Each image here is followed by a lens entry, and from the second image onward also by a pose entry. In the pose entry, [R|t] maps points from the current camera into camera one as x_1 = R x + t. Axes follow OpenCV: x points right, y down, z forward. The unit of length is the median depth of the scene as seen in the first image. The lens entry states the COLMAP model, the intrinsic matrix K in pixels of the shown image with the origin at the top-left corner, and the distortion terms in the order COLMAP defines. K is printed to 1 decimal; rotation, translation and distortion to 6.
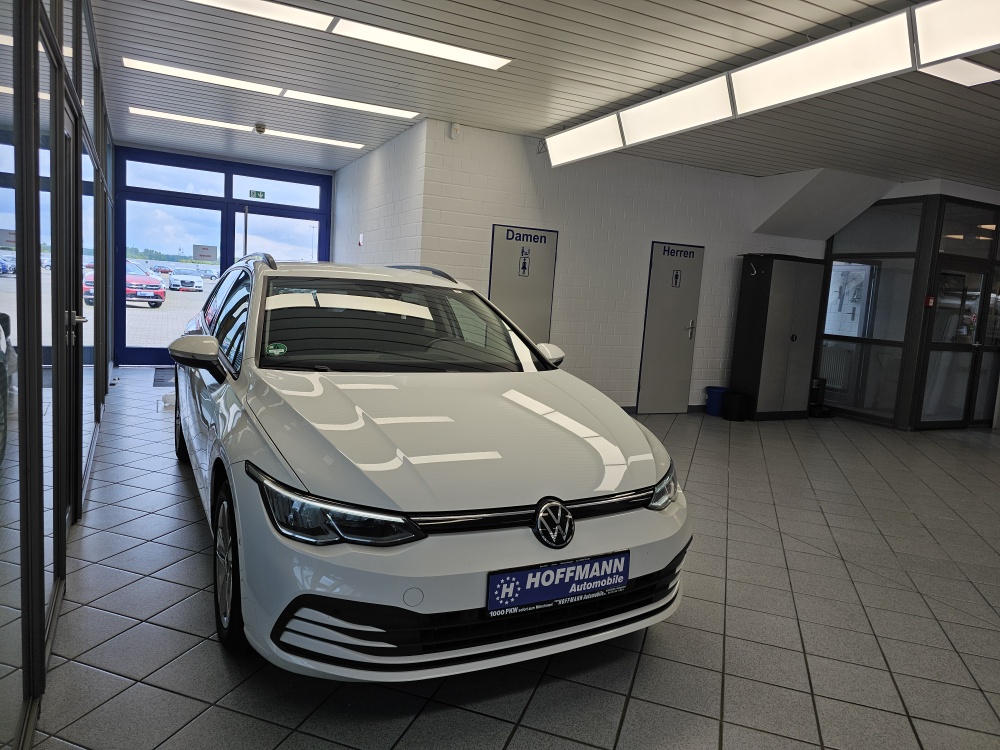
lens RADIAL K [[603.4, 0, 500.0], [0, 603.4, 375.0], [0, 0, 1]] dist [0.080037, -0.078223]
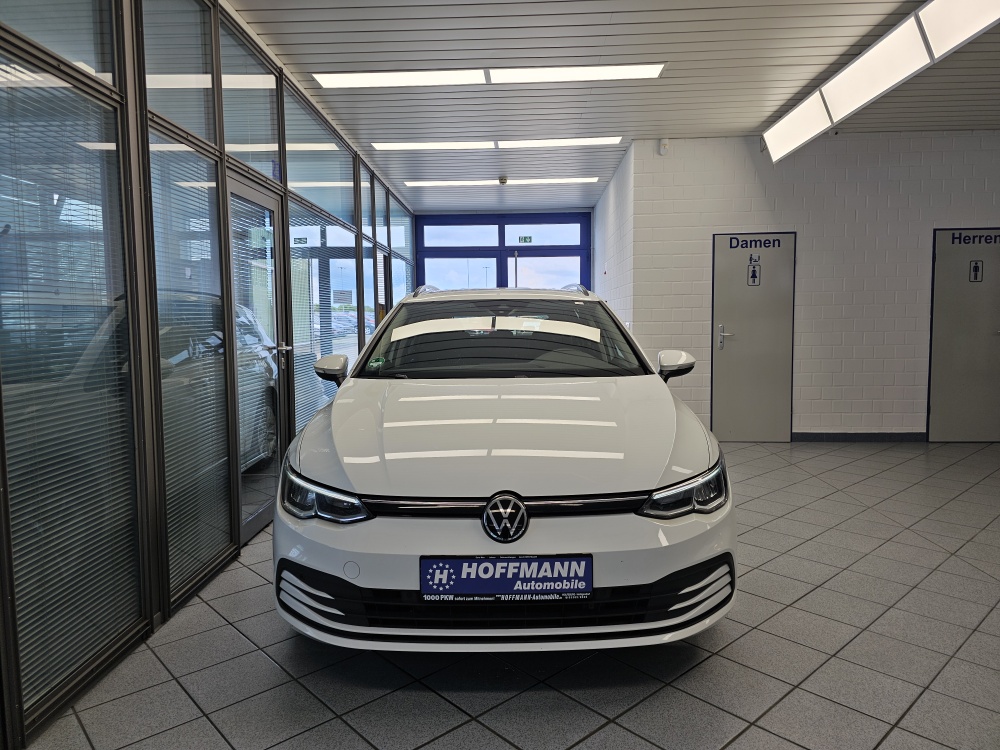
lens RADIAL K [[601.0, 0, 485.8], [0, 601.0, 370.4], [0, 0, 1]] dist [0.042098, -0.029244]
pose [[0.898545, -0.034711, -0.437507, 0.491120], [0.011681, 0.998406, -0.055221, 0.059383], [0.438727, 0.044508, 0.897518, 0.097935]]
